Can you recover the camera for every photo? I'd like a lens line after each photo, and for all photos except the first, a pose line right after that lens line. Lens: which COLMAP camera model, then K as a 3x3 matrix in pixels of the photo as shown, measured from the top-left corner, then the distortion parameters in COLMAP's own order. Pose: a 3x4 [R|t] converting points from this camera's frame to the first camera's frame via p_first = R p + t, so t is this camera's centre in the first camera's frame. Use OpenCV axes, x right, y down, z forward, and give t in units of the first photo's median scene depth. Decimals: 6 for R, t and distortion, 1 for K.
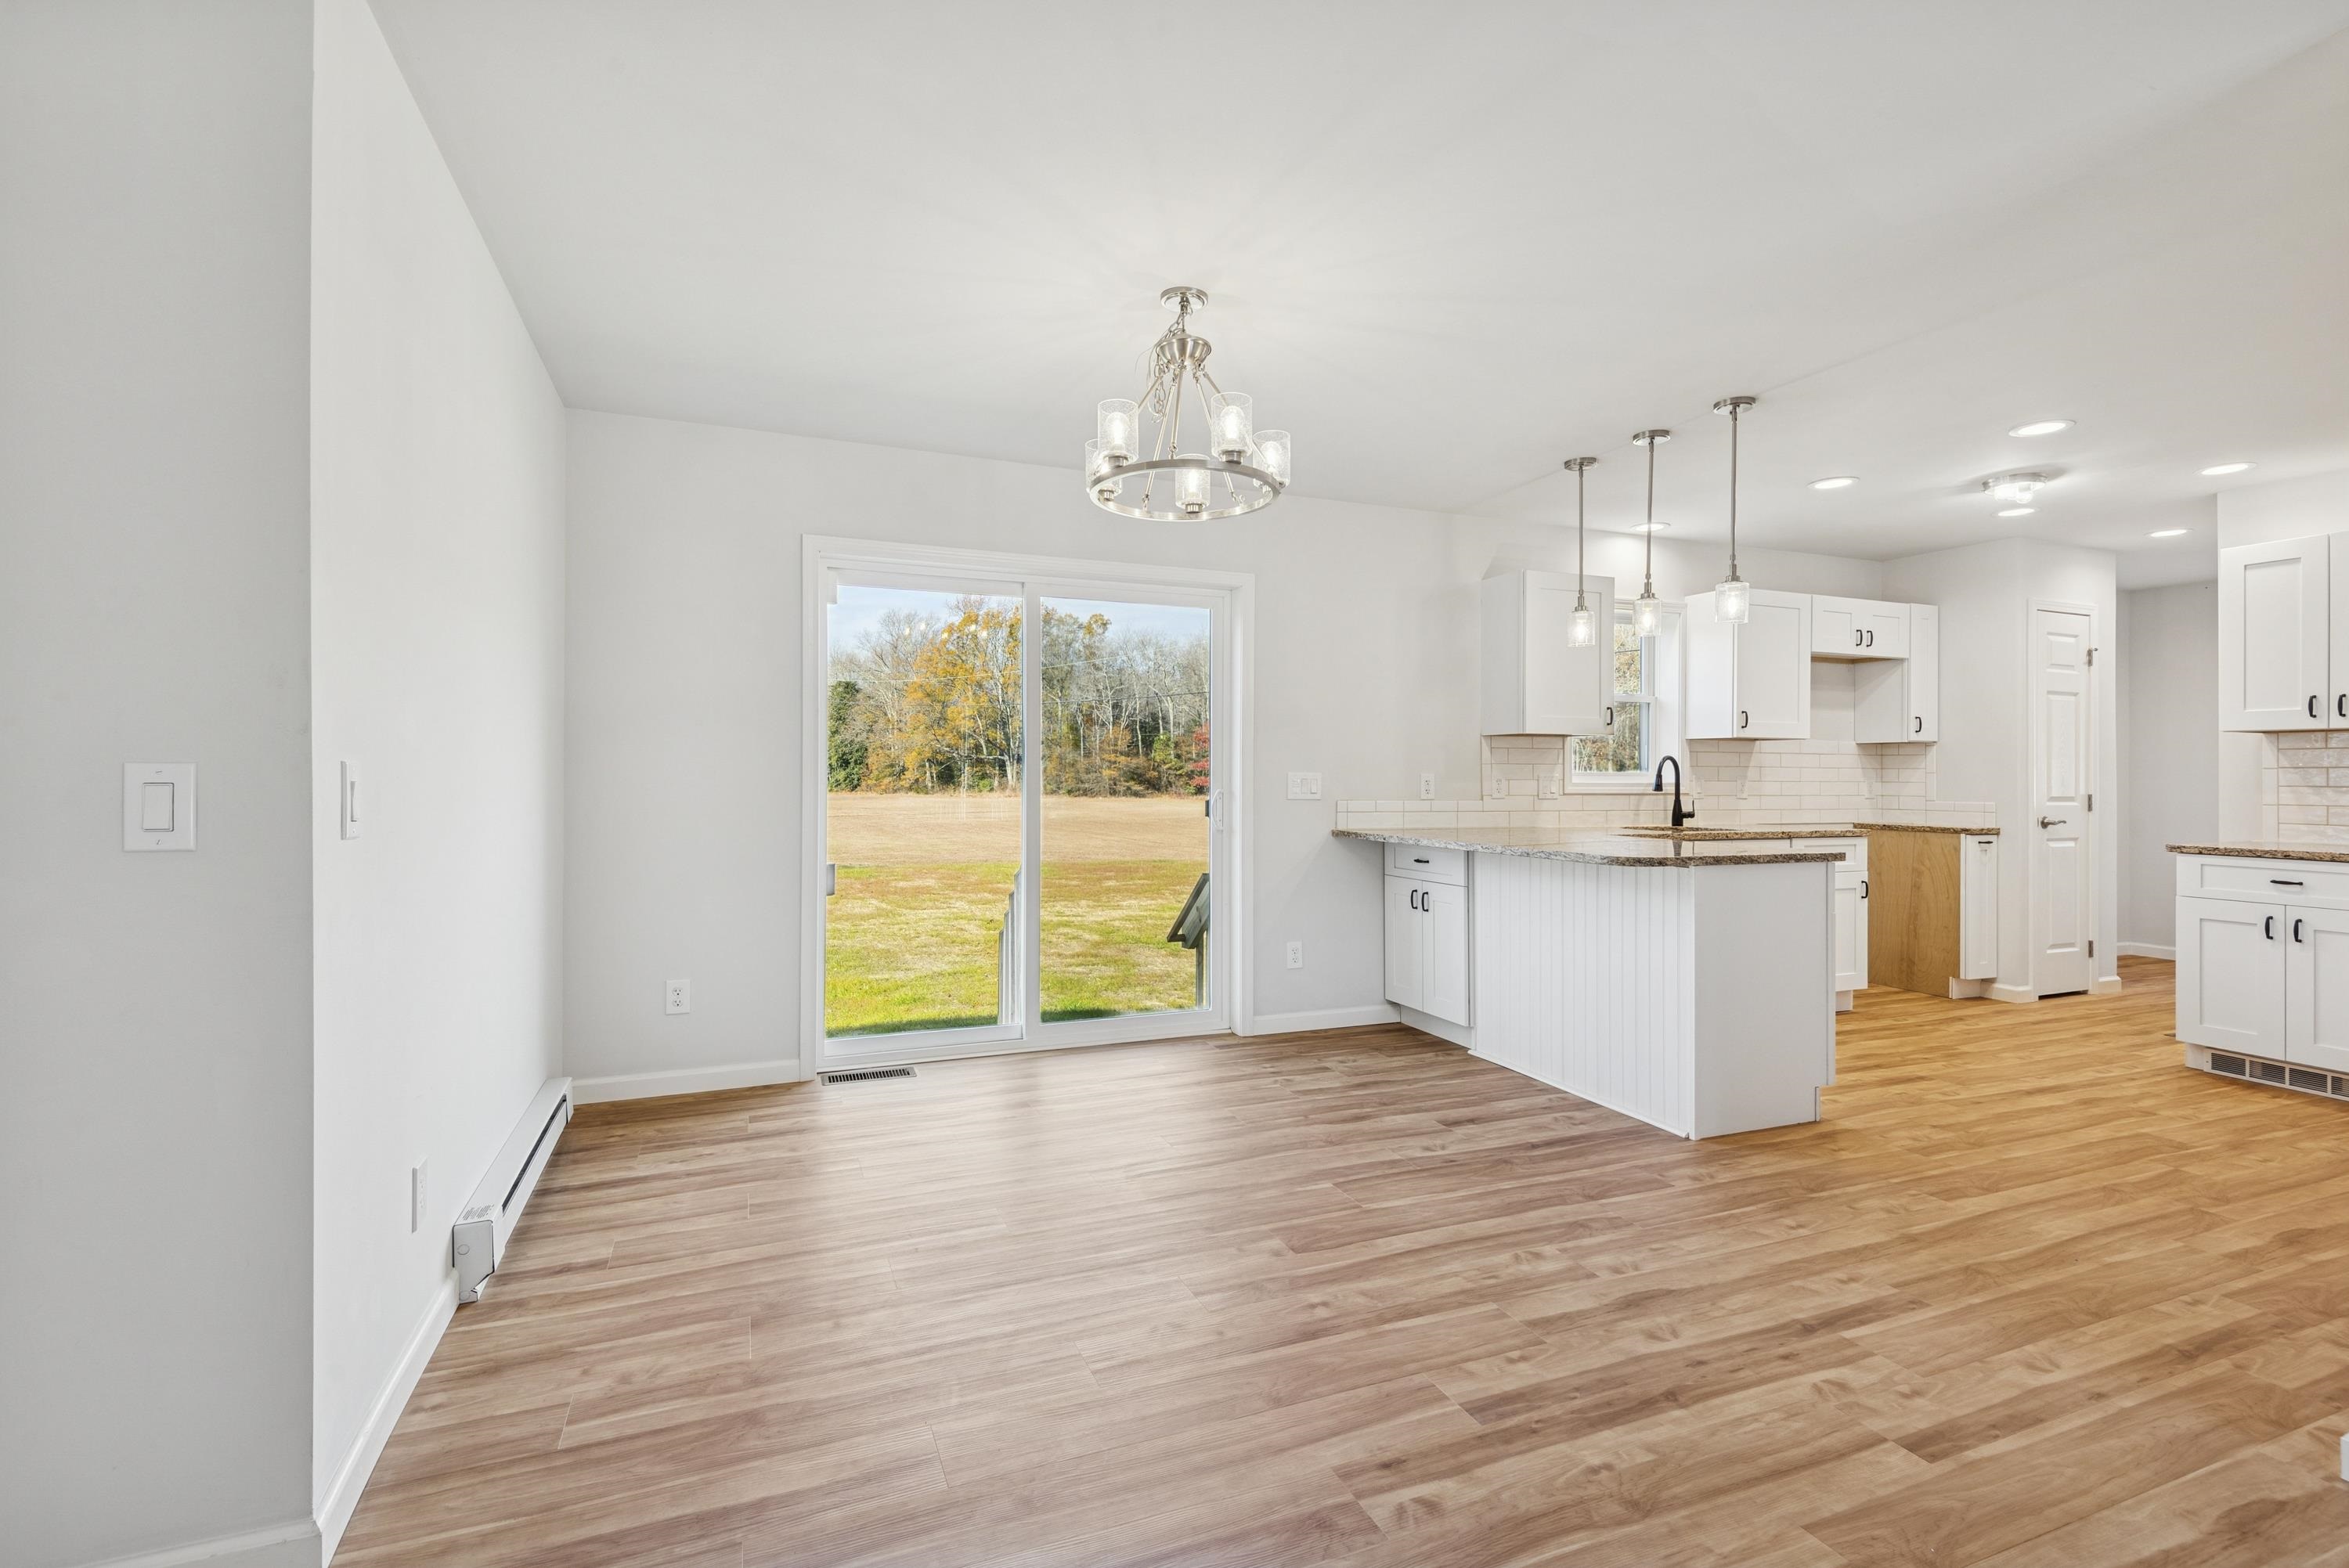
lens RADIAL K [[1066.0, 0, 1180.8], [0, 1066.0, 771.7], [0, 0, 1]] dist [0.033093, -0.022212]
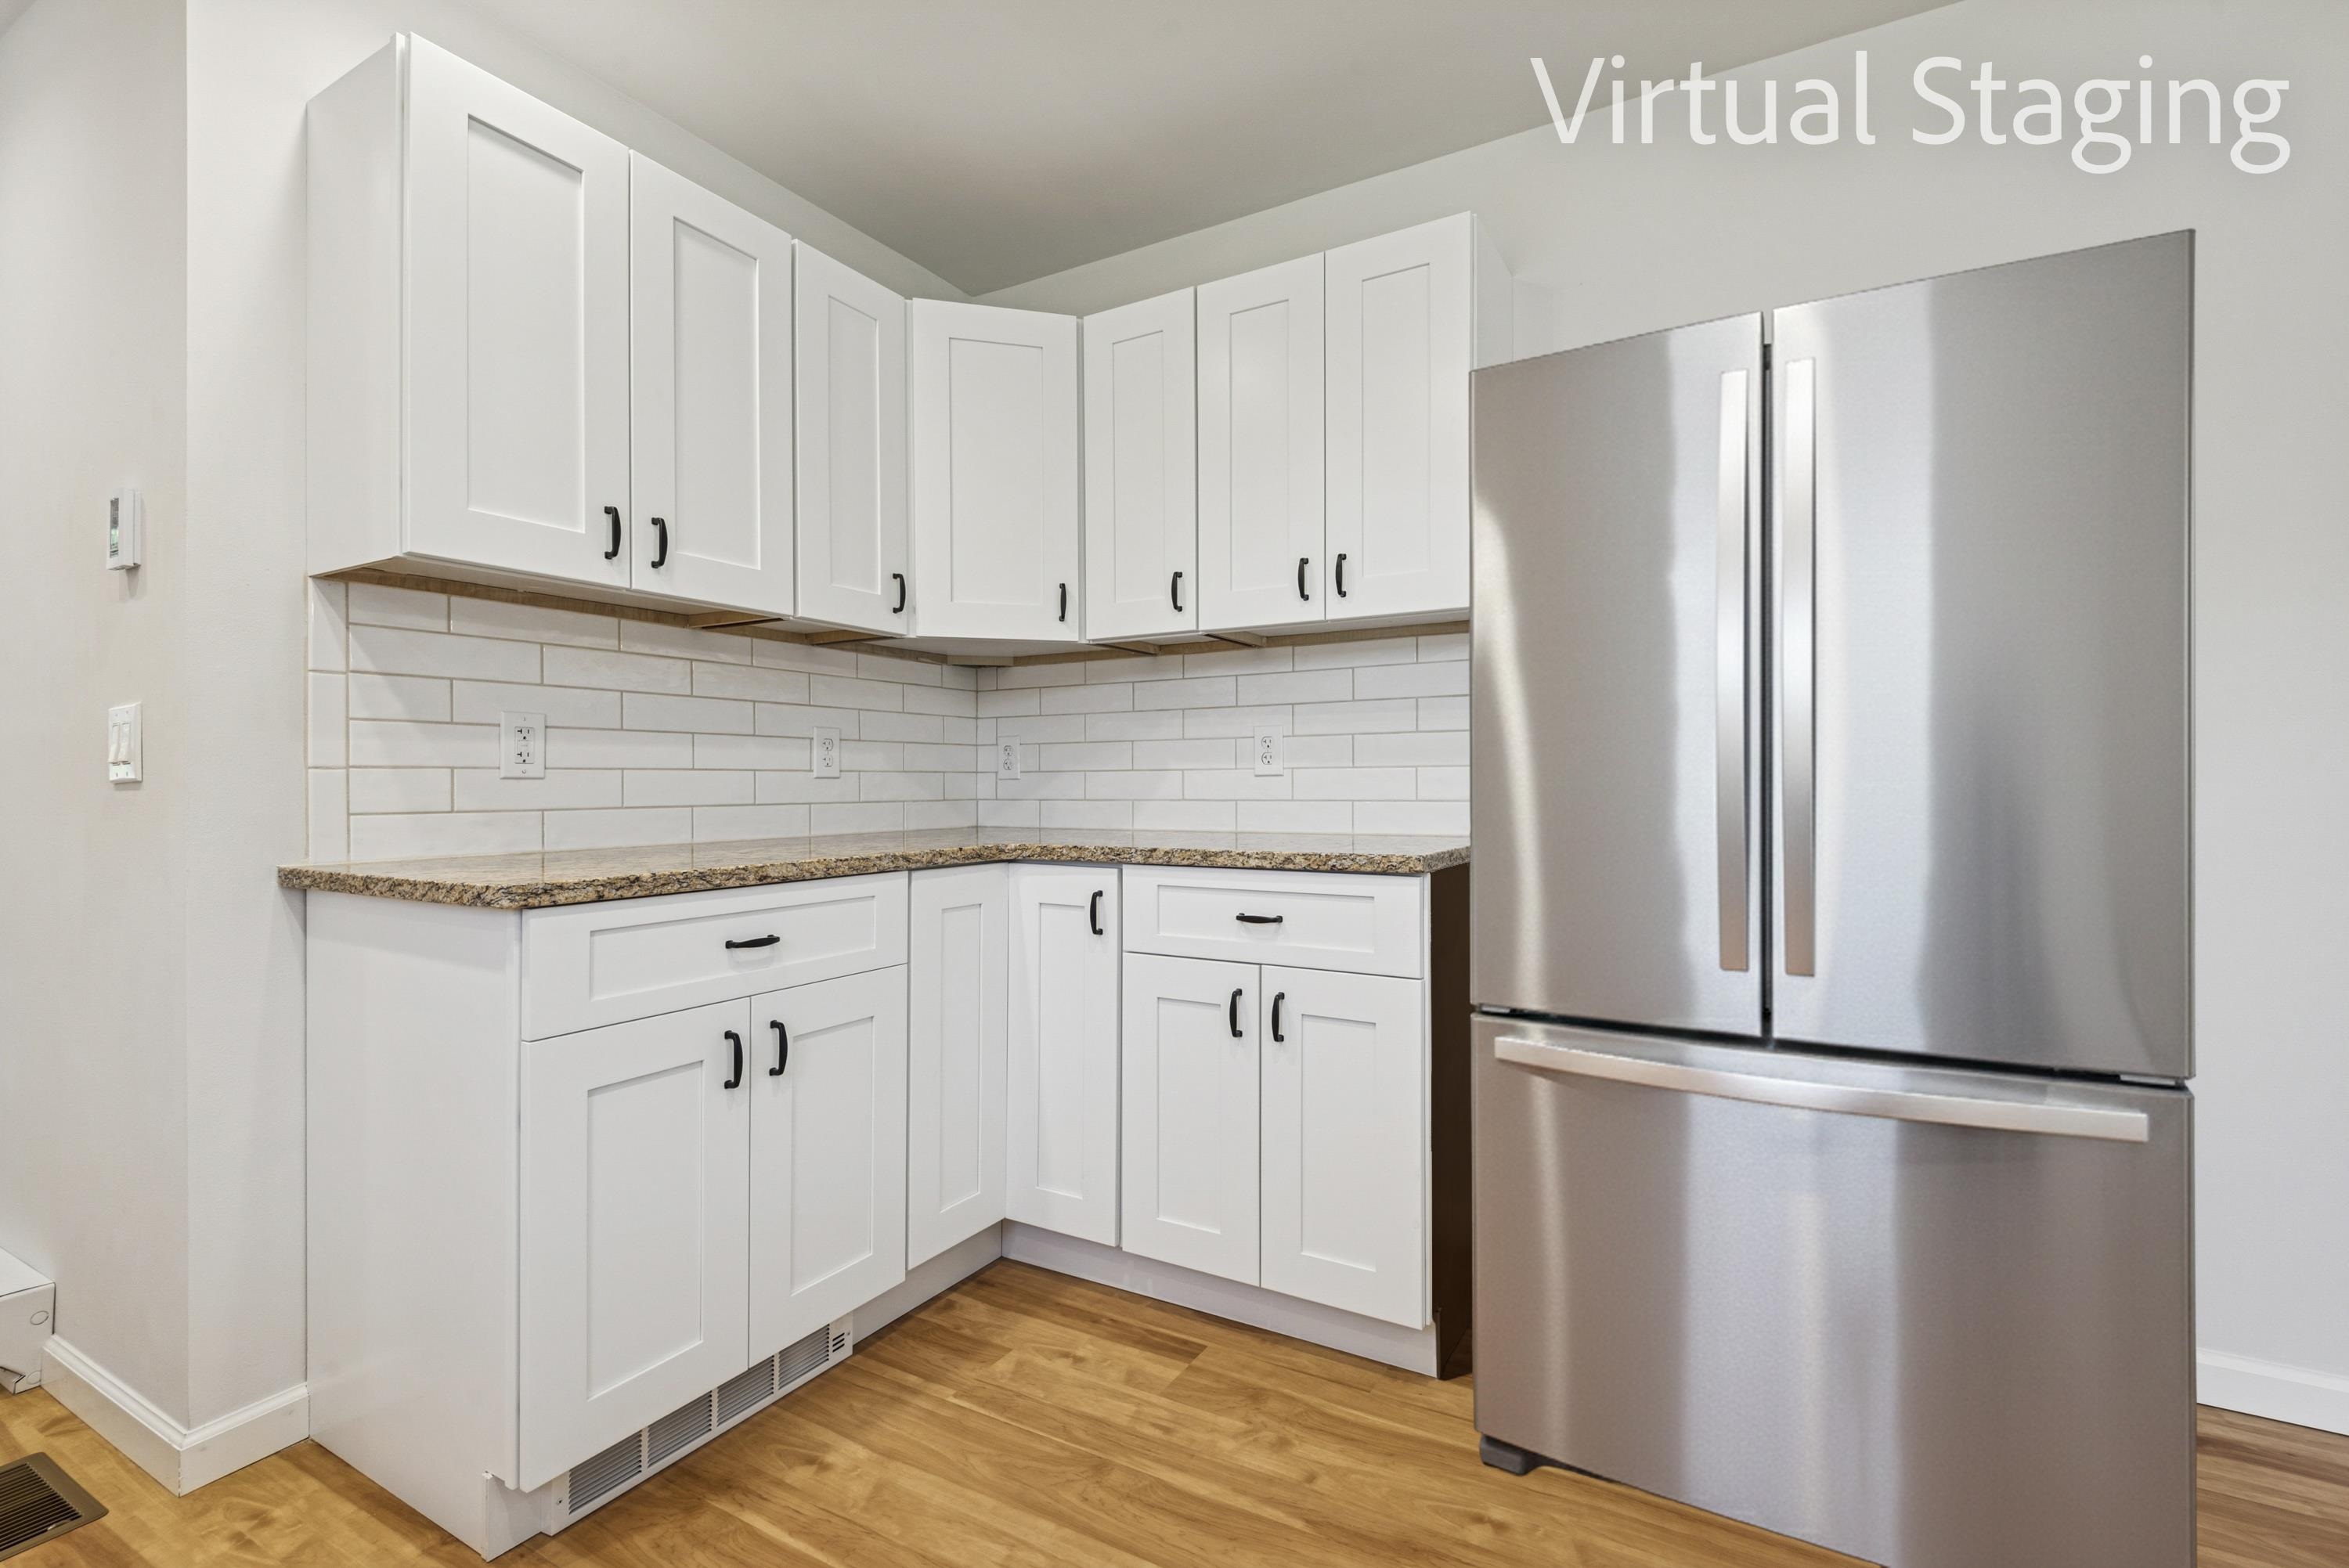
lens RADIAL K [[1066.0, 0, 1180.8], [0, 1066.0, 771.7], [0, 0, 1]] dist [0.033093, -0.022212]
pose [[-0.615299, 0.005654, 0.788273, 0.476692], [-0.000308, 0.999972, -0.007412, 0.031583], [-0.788293, -0.004803, -0.615281, 0.907718]]
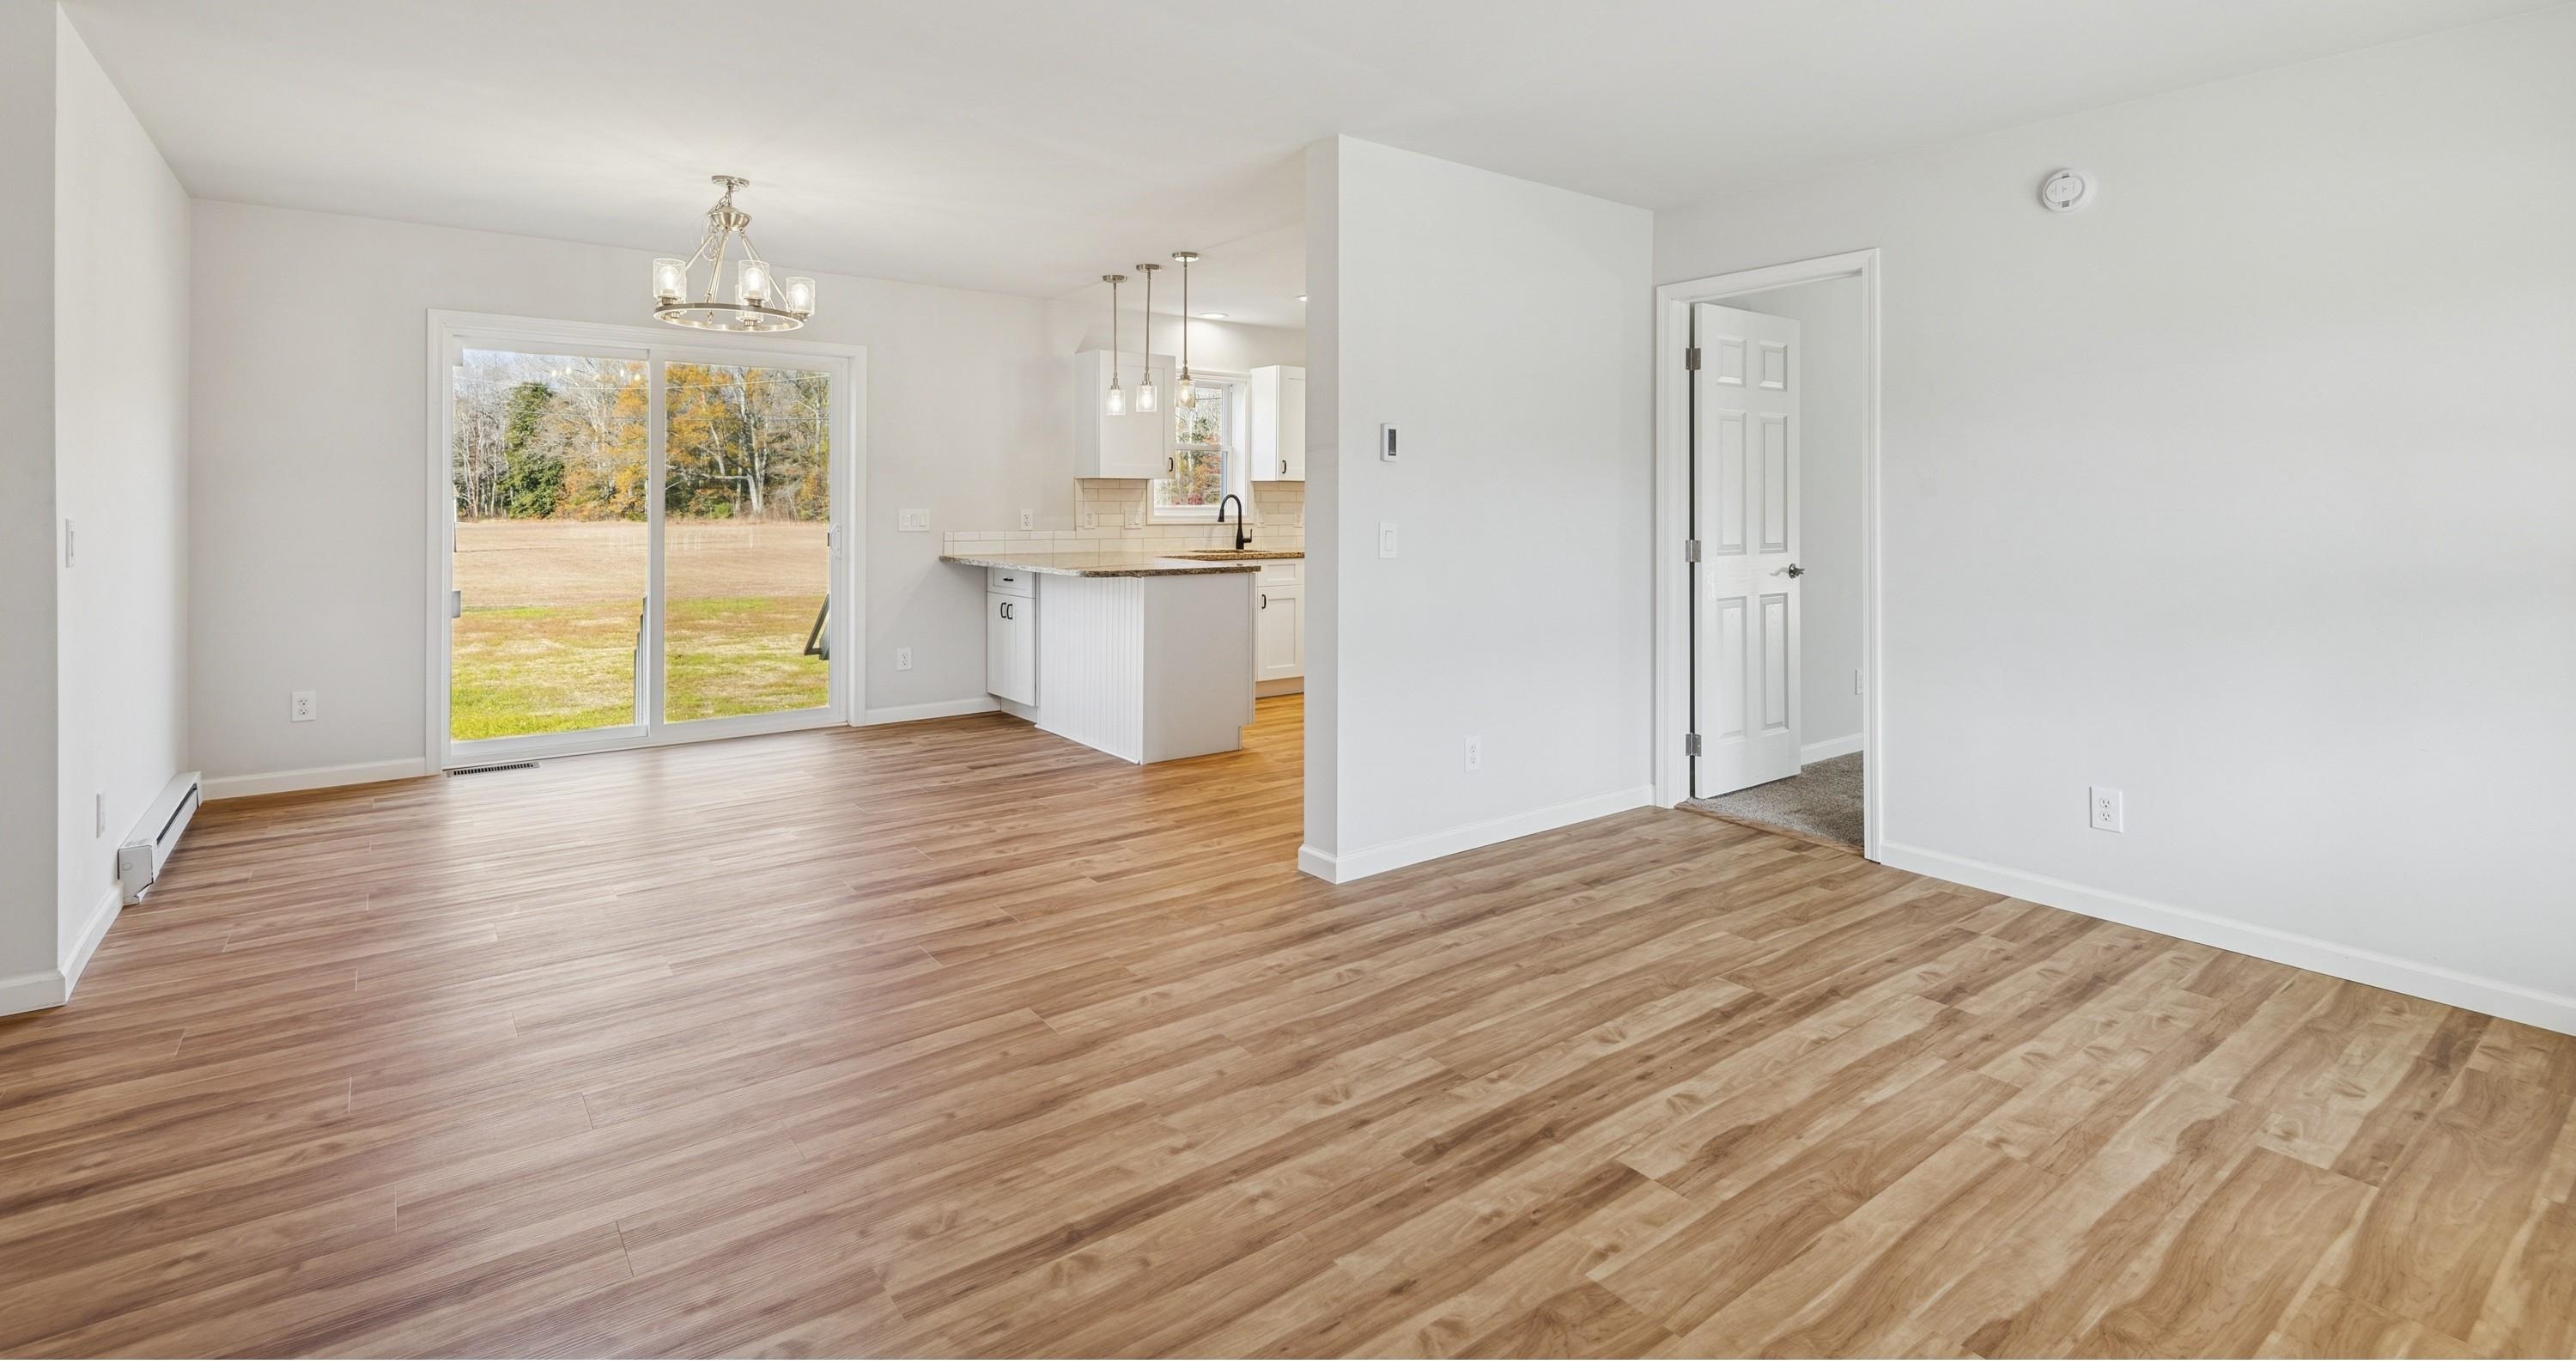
lens RADIAL K [[1161.8, 0, 1307.5], [0, 1161.8, 499.1], [0, 0, 1]] dist [-0.002043, -0.001272]
pose [[0.960041, -0.000079, 0.279861, 0.172102], [-0.001025, 0.999992, 0.003797, -0.016129], [-0.279859, -0.003932, 0.960033, -0.390314]]
